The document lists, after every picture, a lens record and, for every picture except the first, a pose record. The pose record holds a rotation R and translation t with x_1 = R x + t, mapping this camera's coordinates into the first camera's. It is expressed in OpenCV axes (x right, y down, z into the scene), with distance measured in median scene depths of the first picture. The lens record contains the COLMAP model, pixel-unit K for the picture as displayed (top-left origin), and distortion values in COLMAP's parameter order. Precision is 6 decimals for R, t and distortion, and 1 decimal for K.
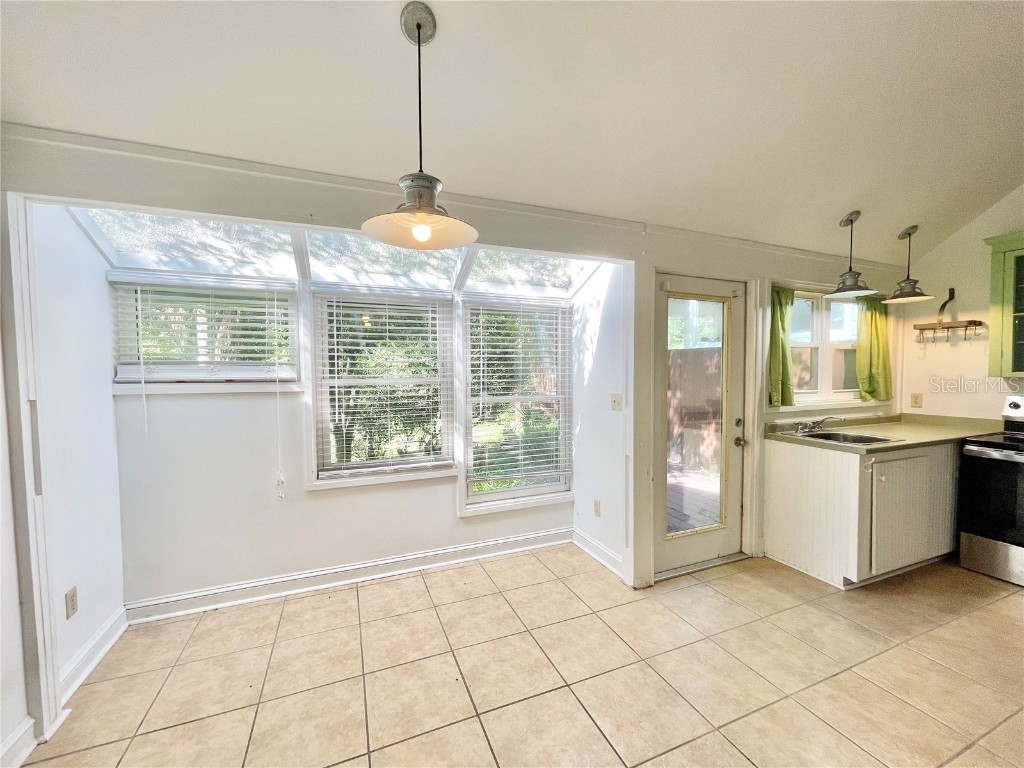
lens RADIAL K [[415.5, 0, 513.4], [0, 415.5, 387.2], [0, 0, 1]] dist [-0.000969, -0.000199]
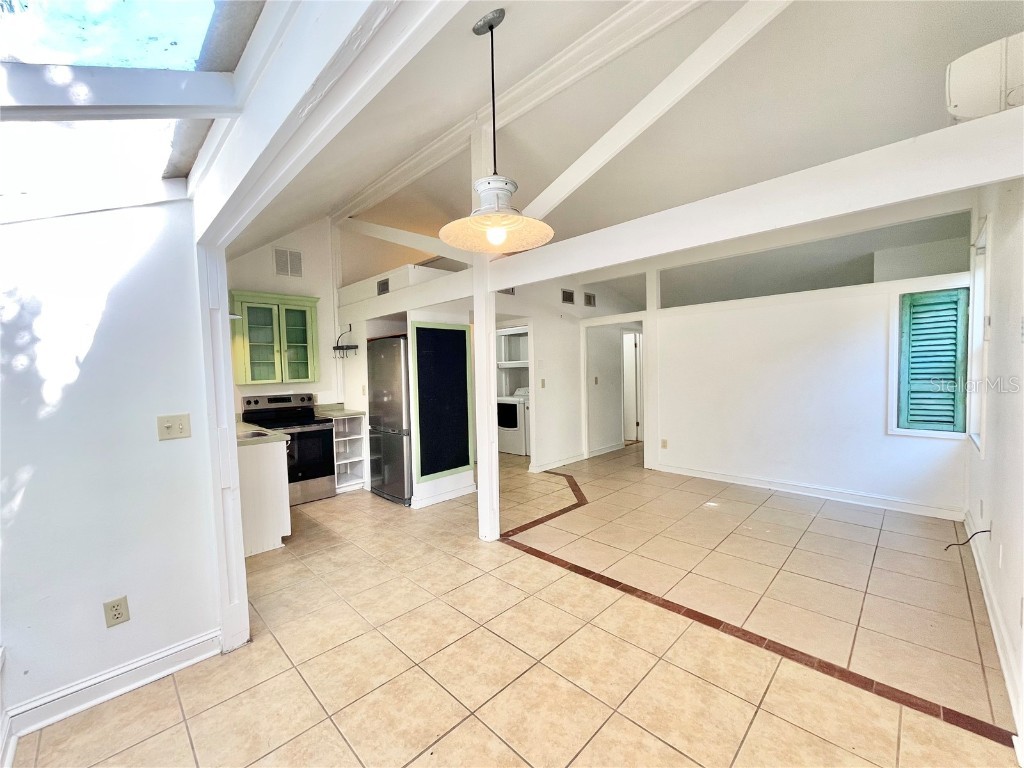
lens RADIAL K [[407.7, 0, 511.3], [0, 407.7, 395.5], [0, 0, 1]] dist [0.000767, -0.000067]
pose [[-0.379579, -0.044158, 0.924105, -0.546907], [0.066844, 0.994941, 0.075000, -0.029555], [-0.922741, 0.090239, -0.374707, 0.657422]]
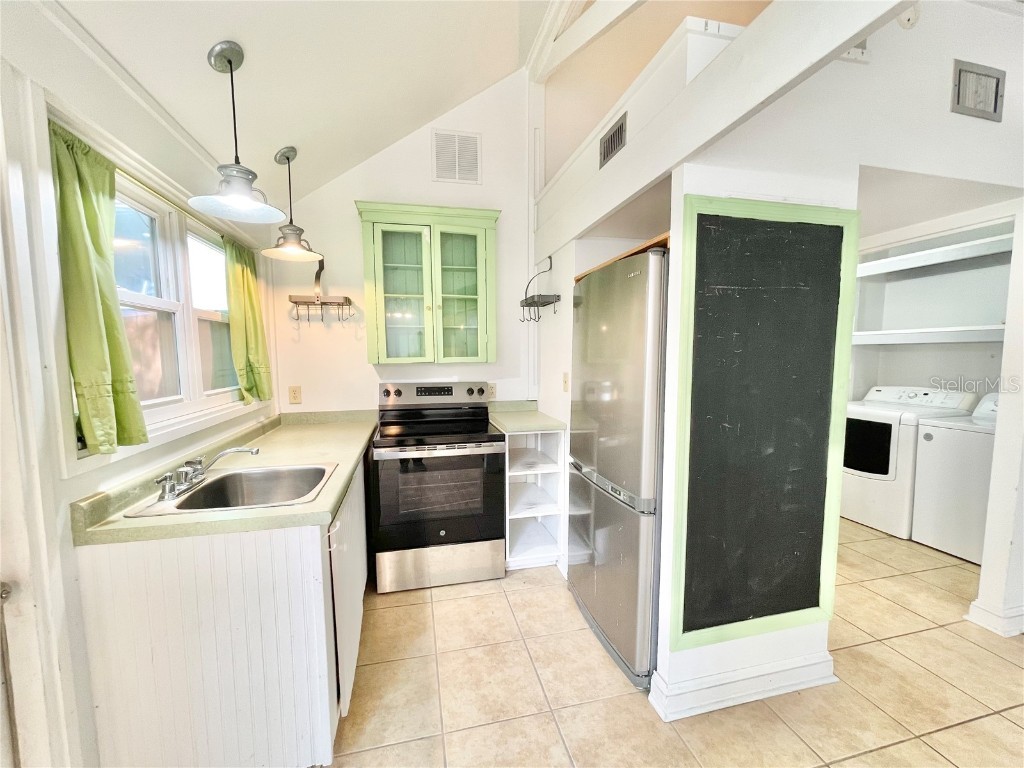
lens RADIAL K [[415.5, 0, 513.4], [0, 415.5, 387.2], [0, 0, 1]] dist [-0.000969, -0.000199]
pose [[0.152758, -0.076685, 0.985284, 0.318339], [0.047969, 0.996385, 0.070112, -0.021418], [-0.987099, 0.036553, 0.155885, 0.562688]]
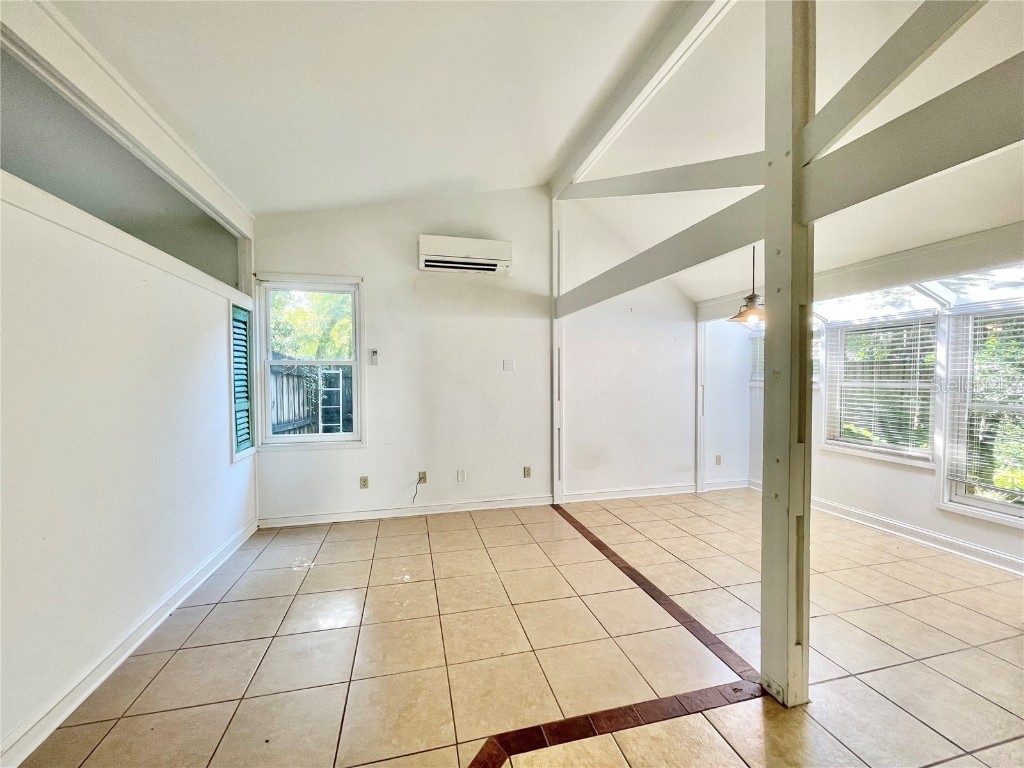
lens RADIAL K [[415.5, 0, 513.4], [0, 415.5, 387.2], [0, 0, 1]] dist [-0.000969, -0.000199]
pose [[-0.148212, 0.030722, -0.988478, 1.111860], [-0.040455, 0.998492, 0.037099, -0.007986], [0.988128, 0.045488, -0.146746, 0.016147]]
